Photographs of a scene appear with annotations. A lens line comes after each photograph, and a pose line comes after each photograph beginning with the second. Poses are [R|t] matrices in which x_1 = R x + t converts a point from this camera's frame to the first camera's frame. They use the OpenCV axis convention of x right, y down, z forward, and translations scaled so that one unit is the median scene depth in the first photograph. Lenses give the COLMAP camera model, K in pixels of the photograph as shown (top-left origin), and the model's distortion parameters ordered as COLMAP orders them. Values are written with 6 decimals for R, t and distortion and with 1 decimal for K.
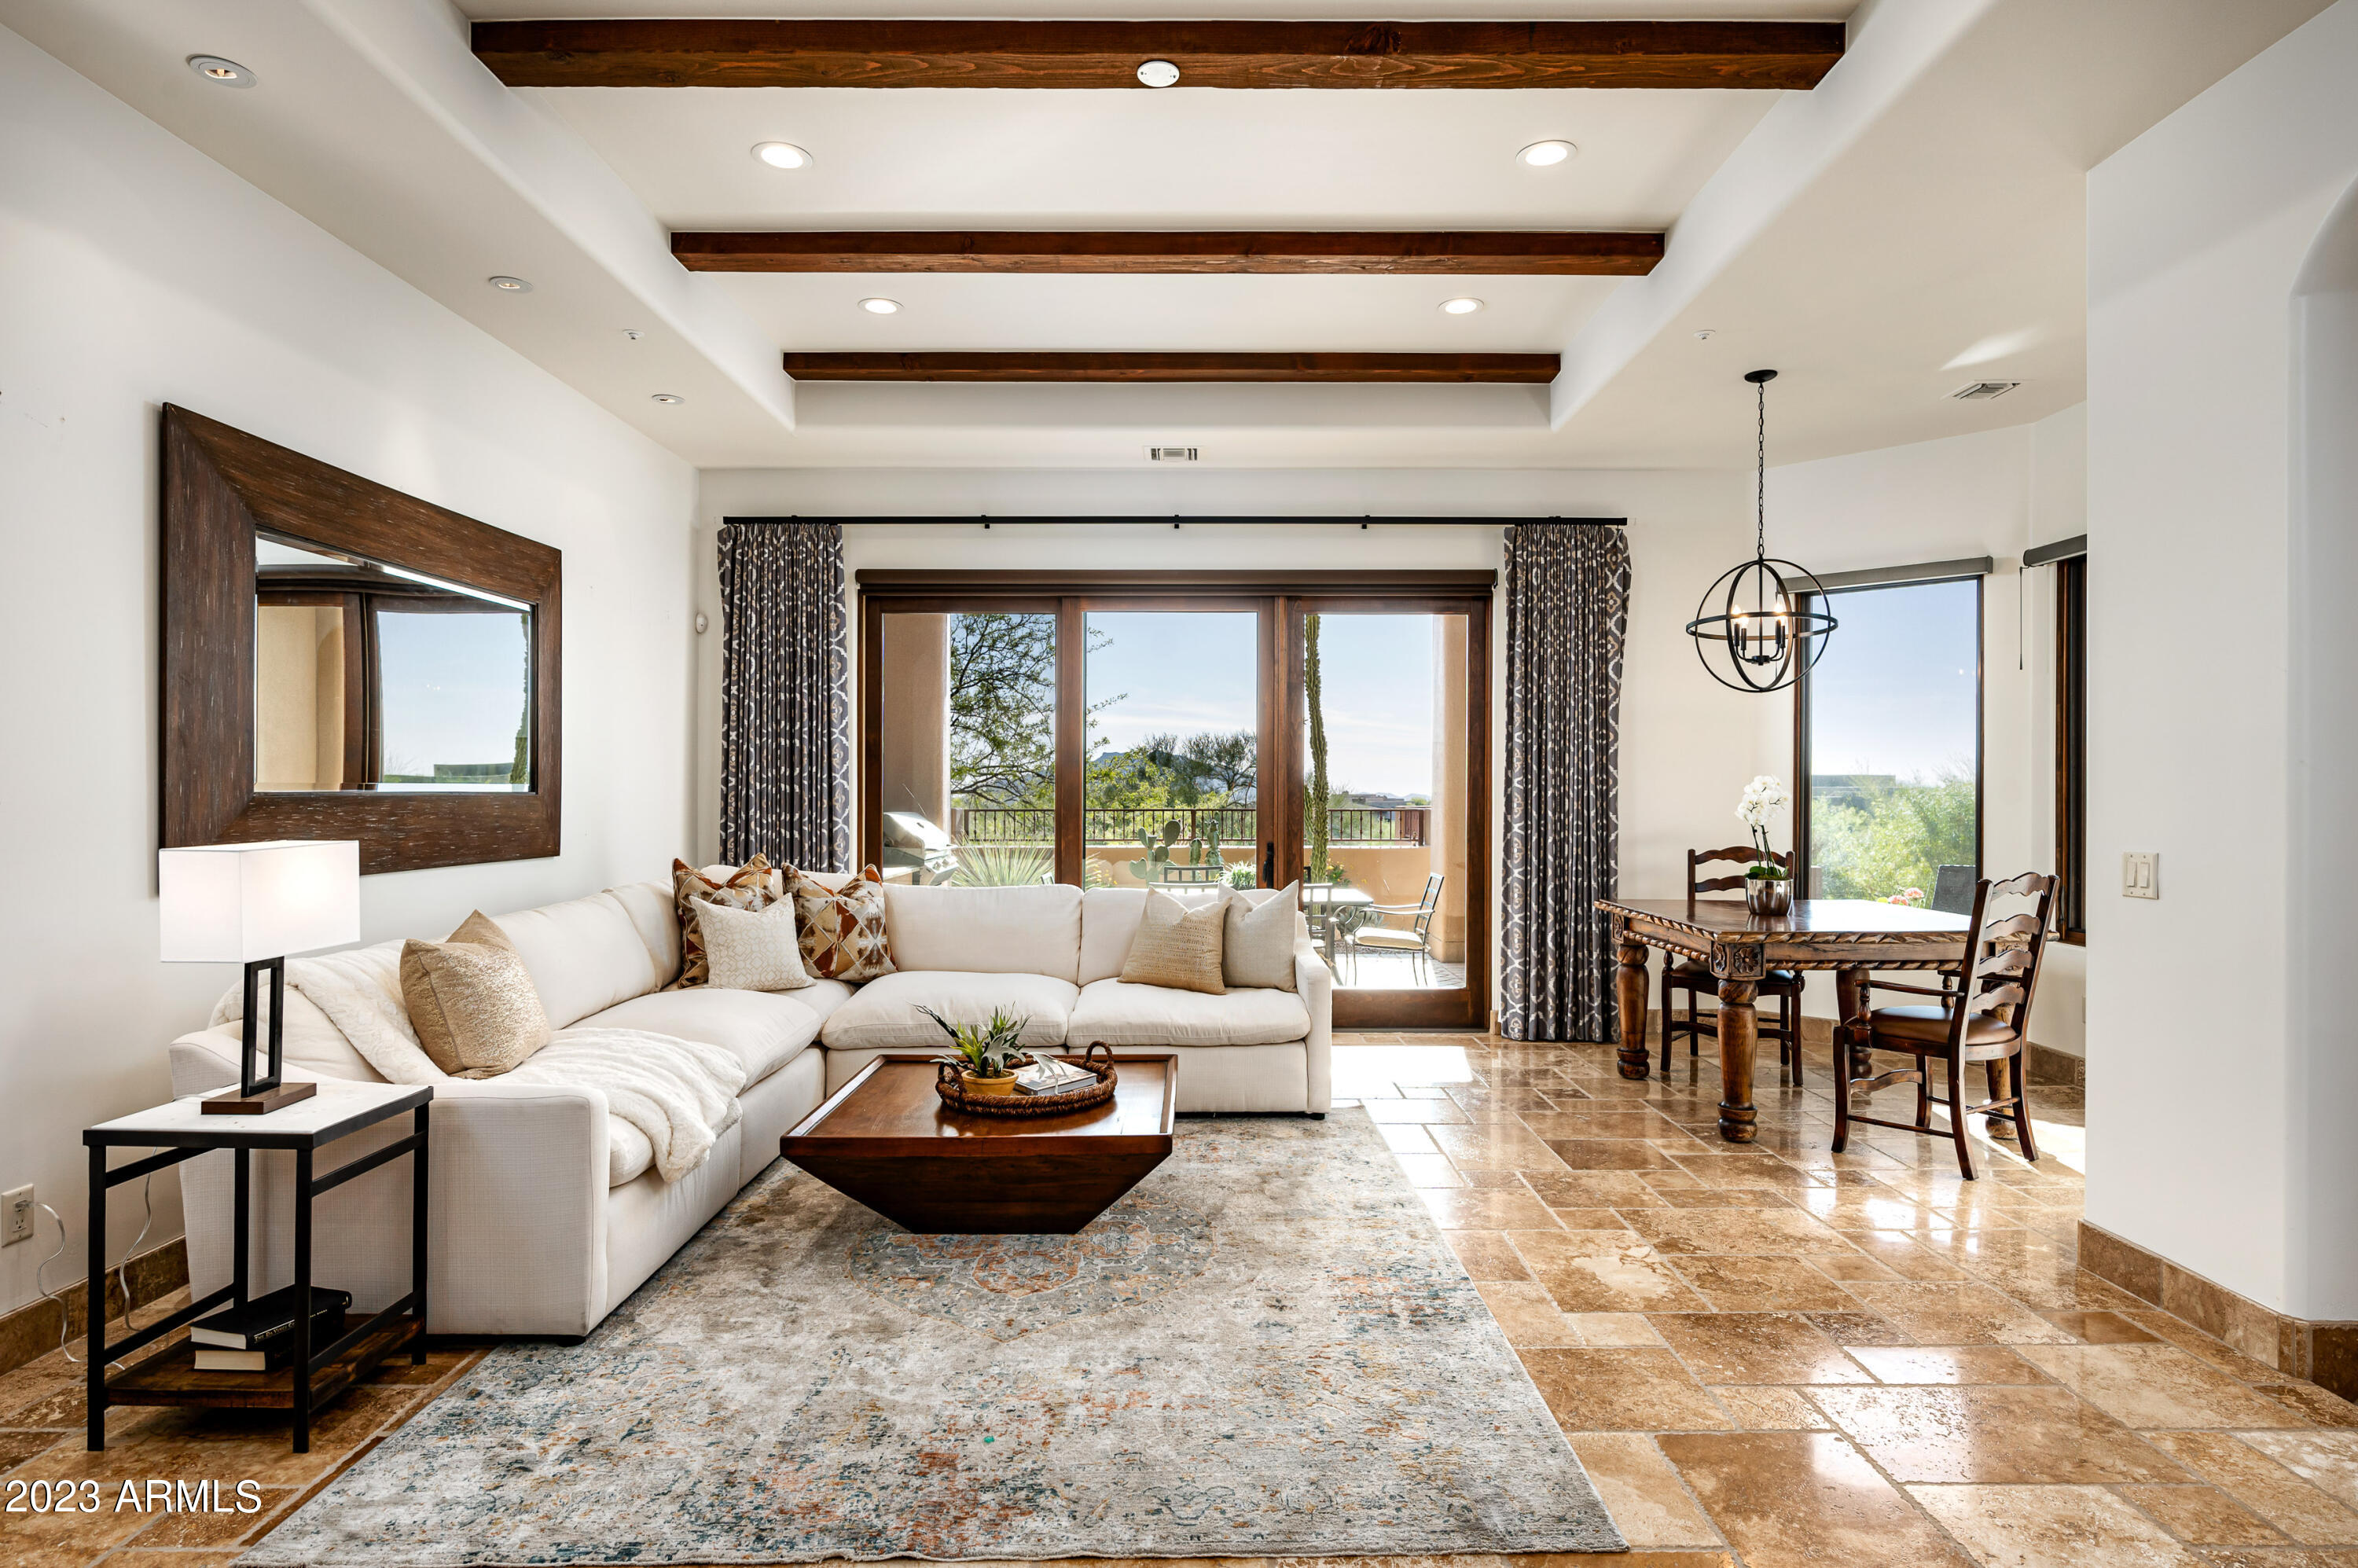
lens RADIAL K [[1255.2, 0, 1181.1], [0, 1255.2, 783.9], [0, 0, 1]] dist [0.001011, -0.001154]
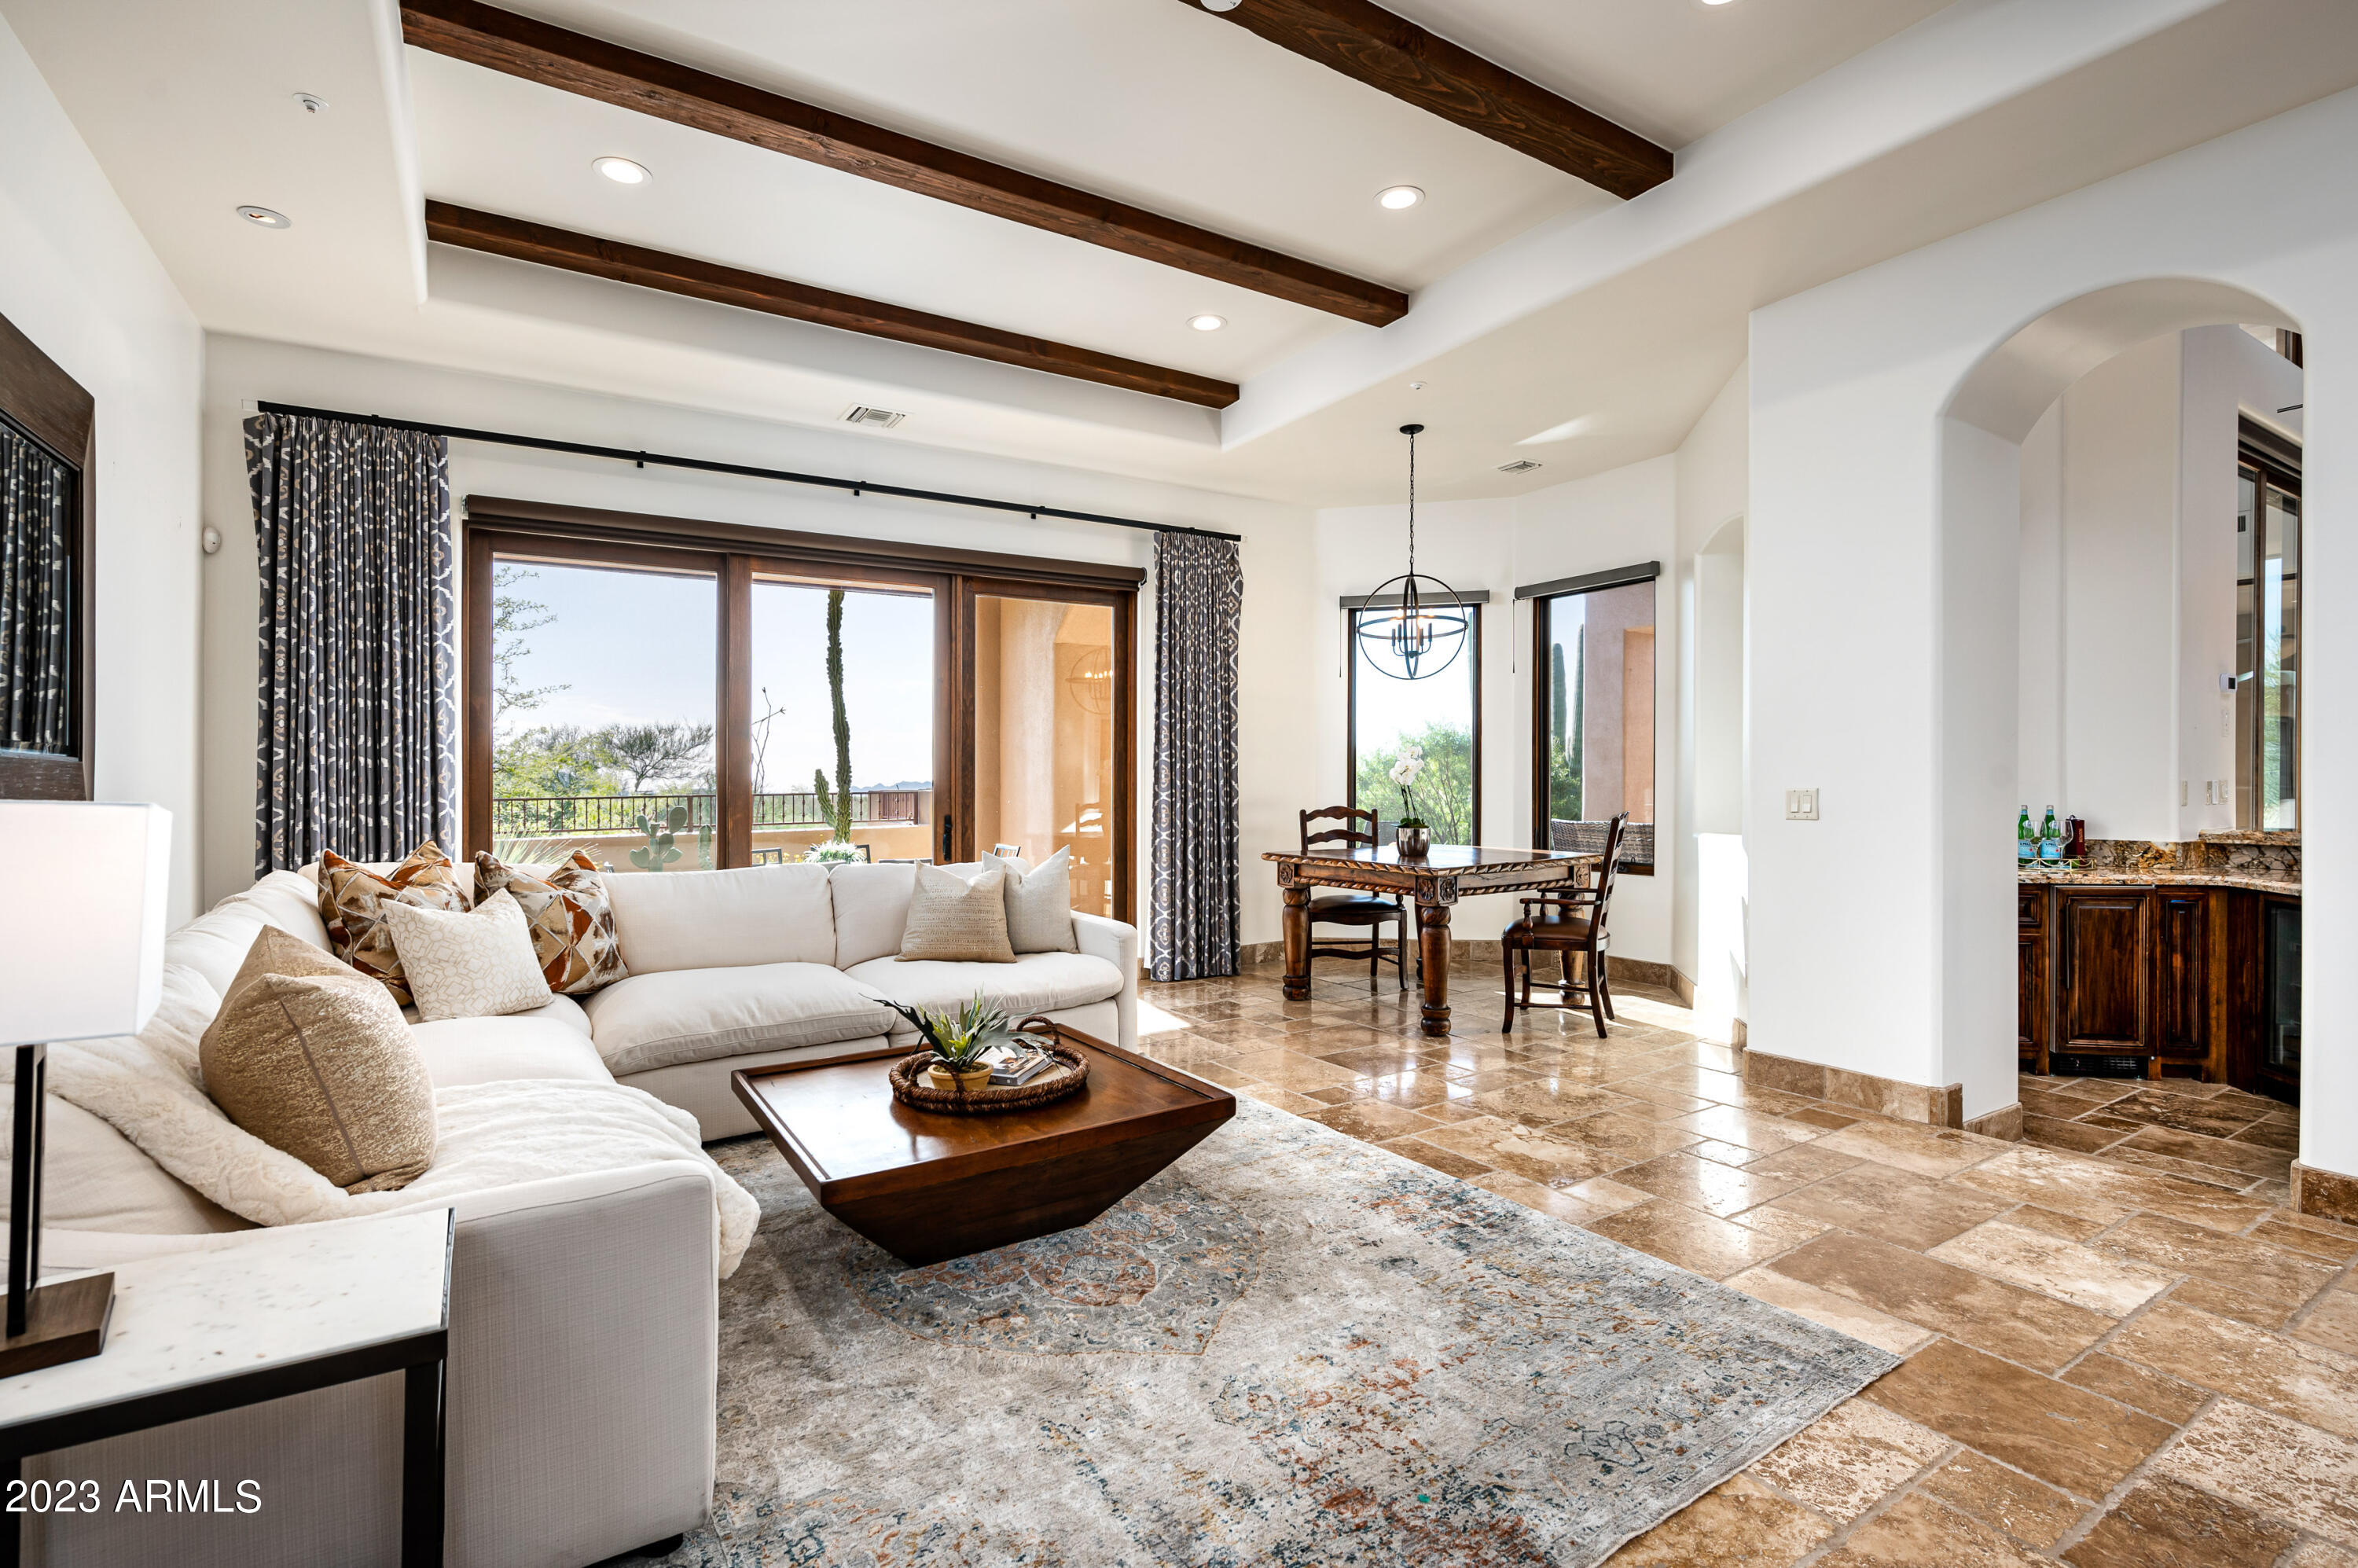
lens RADIAL K [[1082.0, 0, 1177.7], [0, 1082.0, 776.6], [0, 0, 1]] dist [0.001136, 0.000349]
pose [[0.844716, -0.009091, 0.535138, -0.279208], [0.009725, 0.999951, 0.001637, 0.017735], [-0.535127, 0.003821, 0.844763, 0.180683]]
